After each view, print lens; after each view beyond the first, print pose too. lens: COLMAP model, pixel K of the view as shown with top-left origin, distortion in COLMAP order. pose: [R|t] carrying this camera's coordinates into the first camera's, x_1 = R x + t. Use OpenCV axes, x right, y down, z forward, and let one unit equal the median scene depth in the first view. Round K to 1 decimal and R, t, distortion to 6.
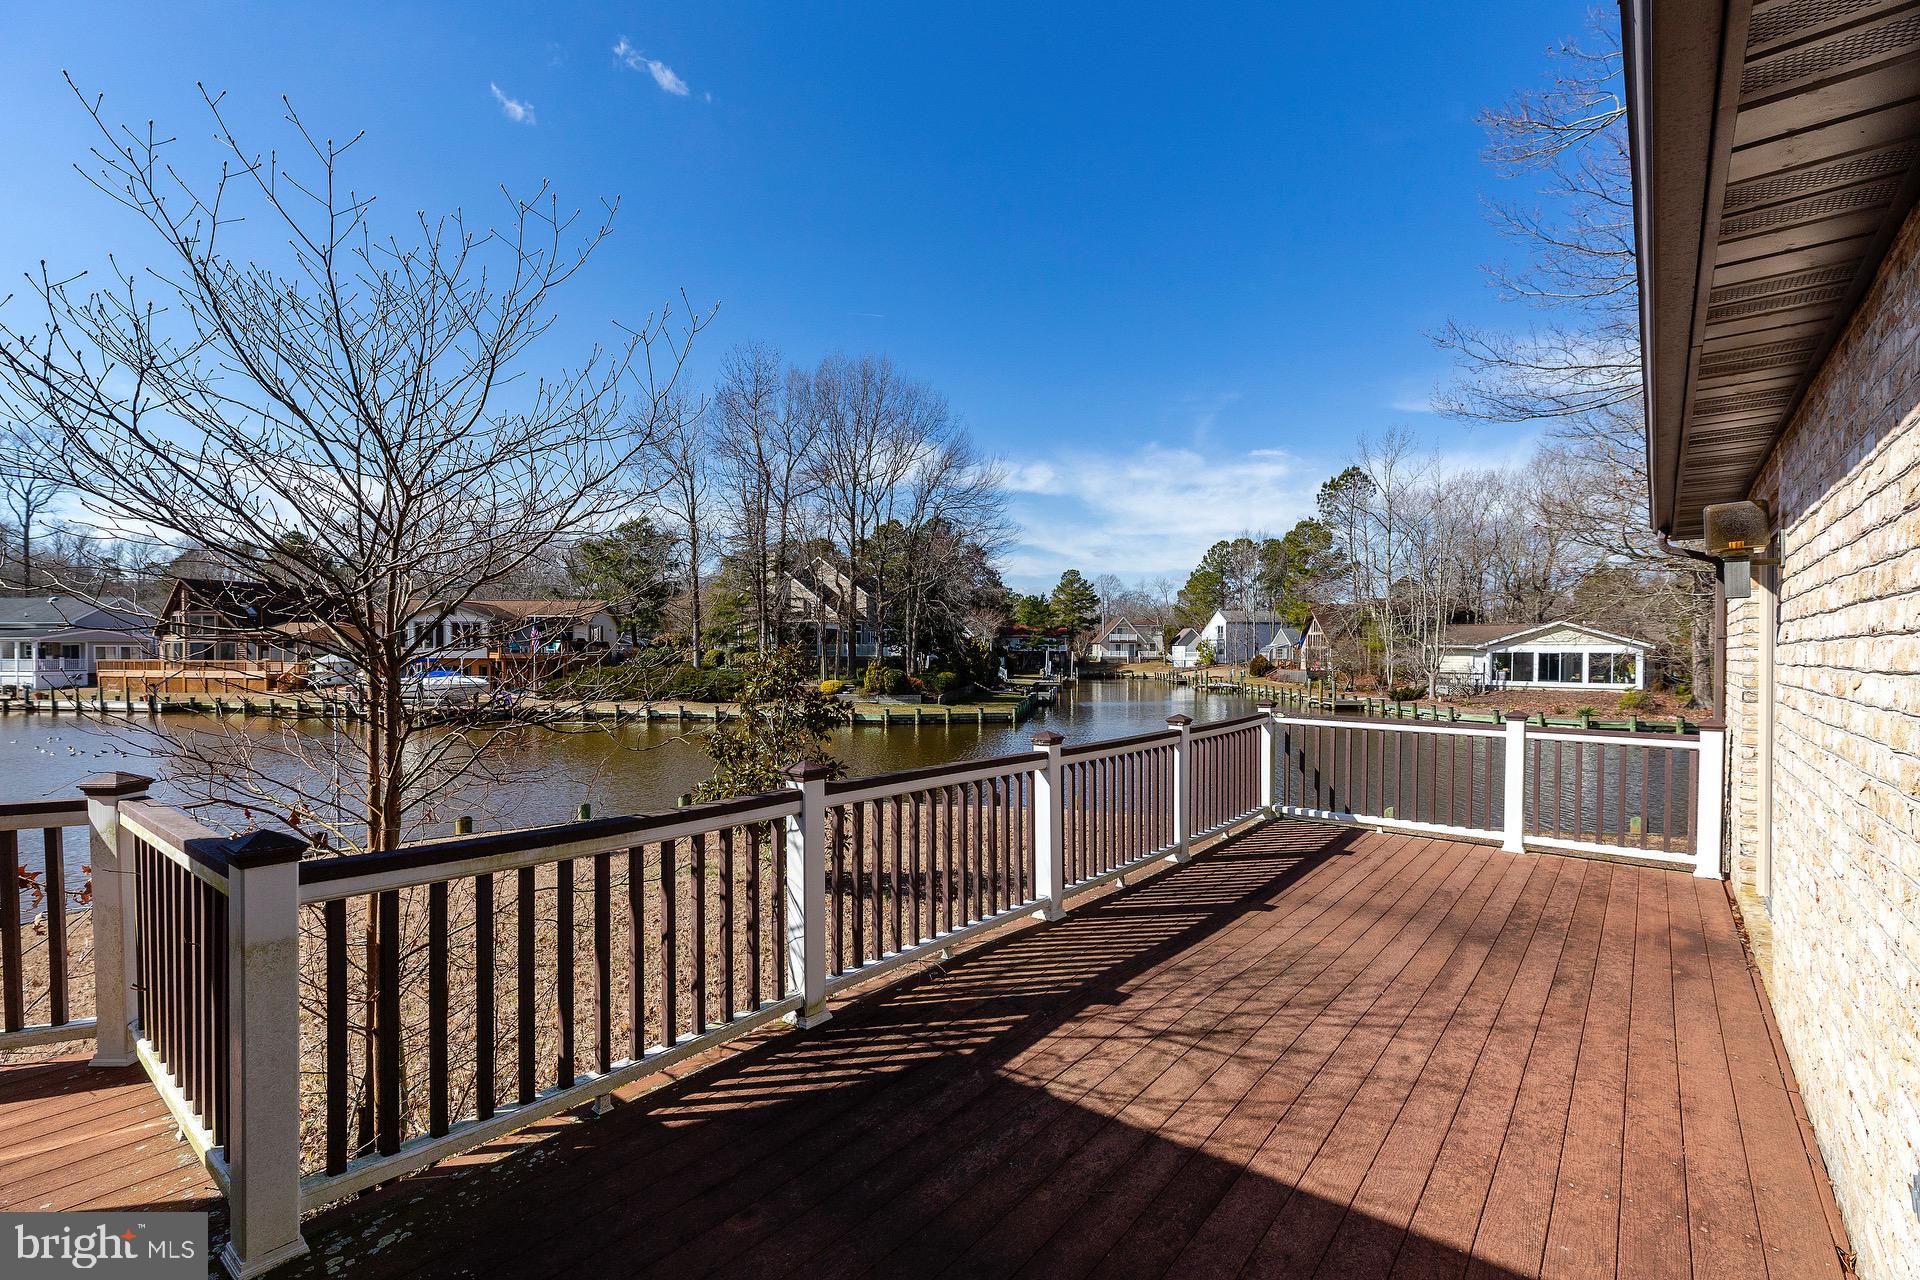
lens RADIAL K [[866.6, 0, 952.0], [0, 866.6, 654.3], [0, 0, 1]] dist [0.008180, 0.000065]
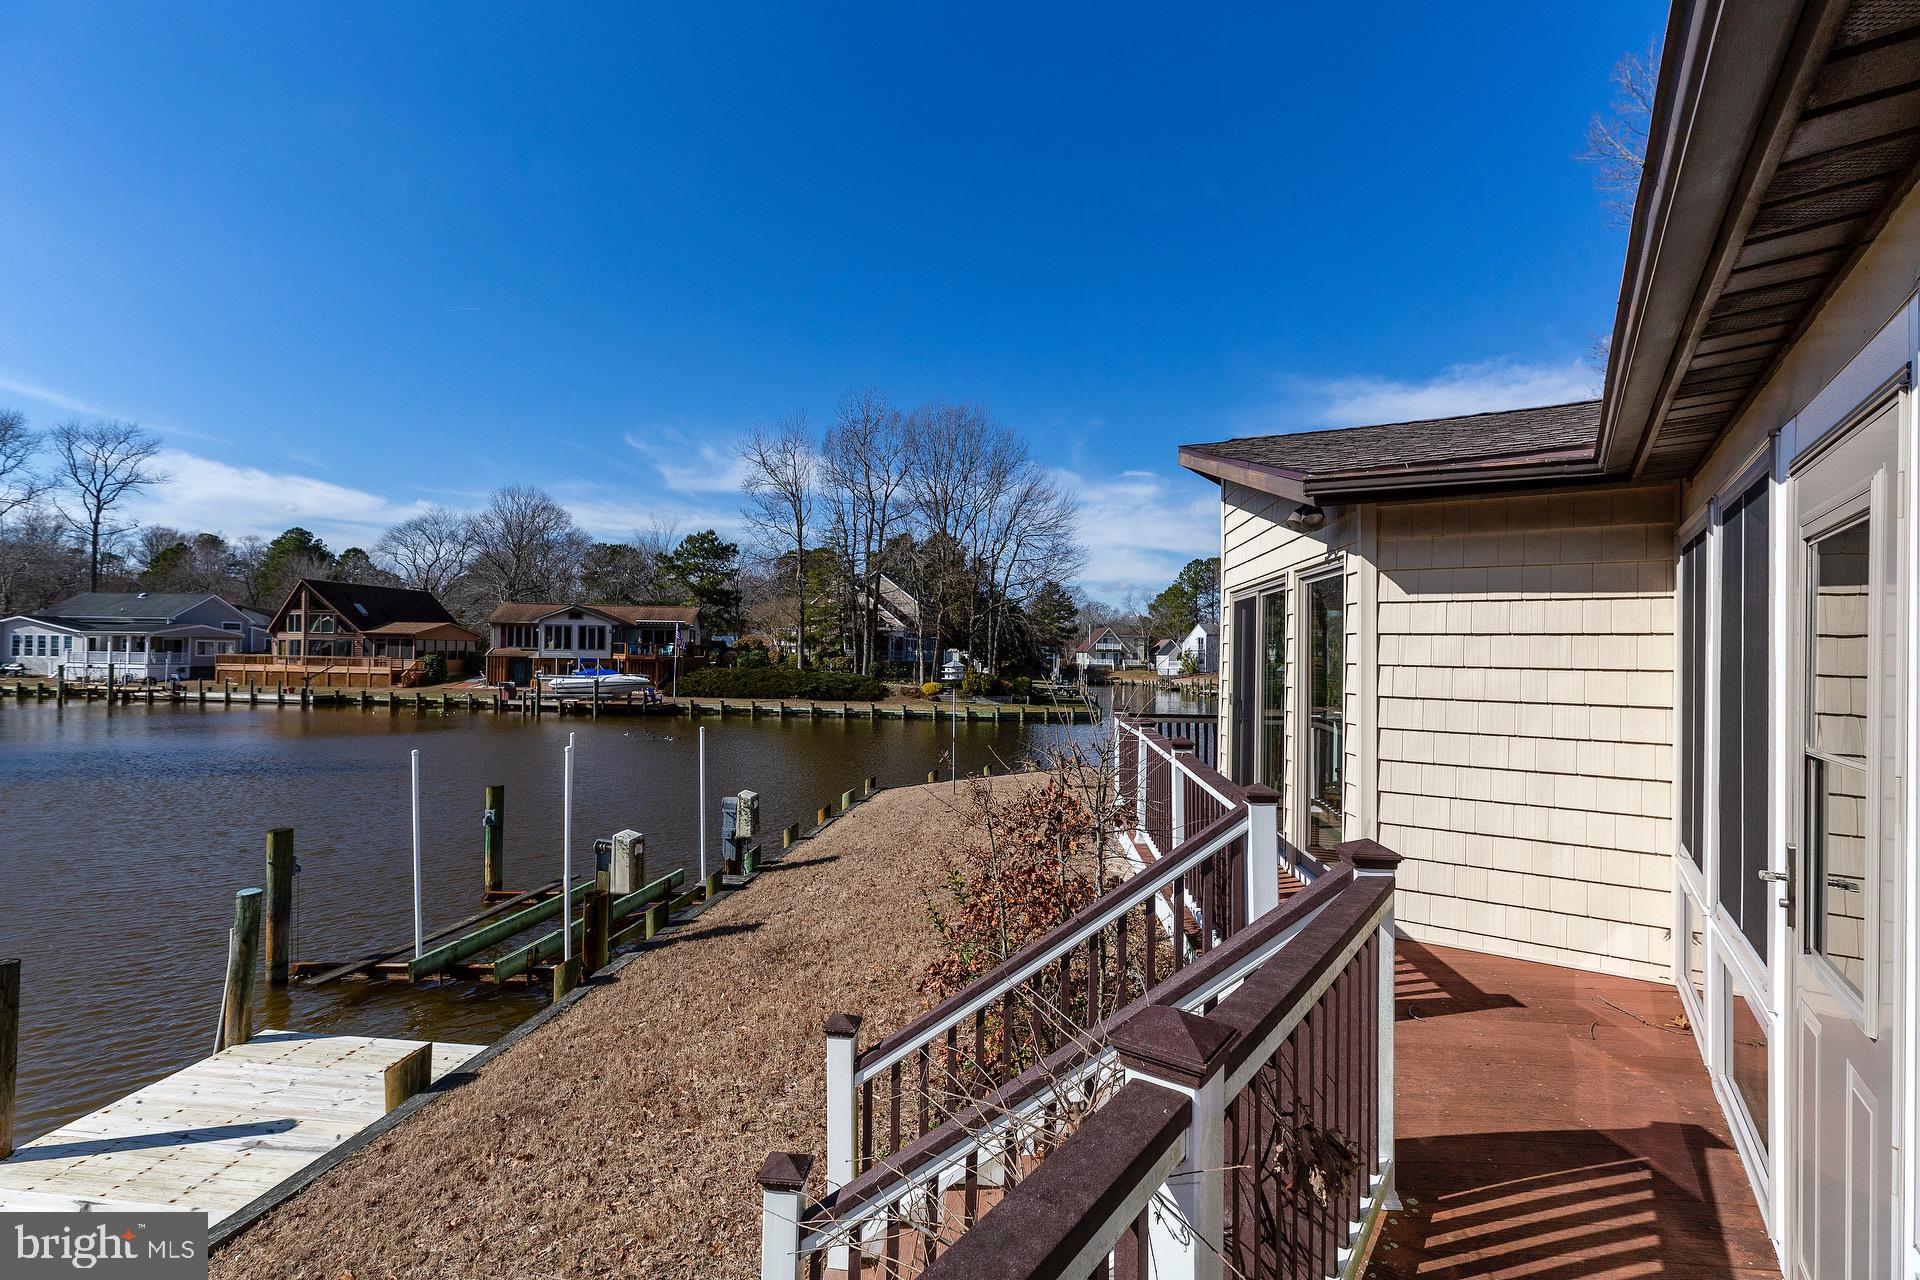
lens RADIAL K [[866.6, 0, 952.7], [0, 866.6, 646.7], [0, 0, 1]] dist [0.008180, 0.000065]
pose [[0.996943, 0.016368, 0.076393, -0.162242], [-0.015249, 0.999768, -0.015206, -0.000455], [-0.076624, 0.013995, 0.996962, -0.122536]]
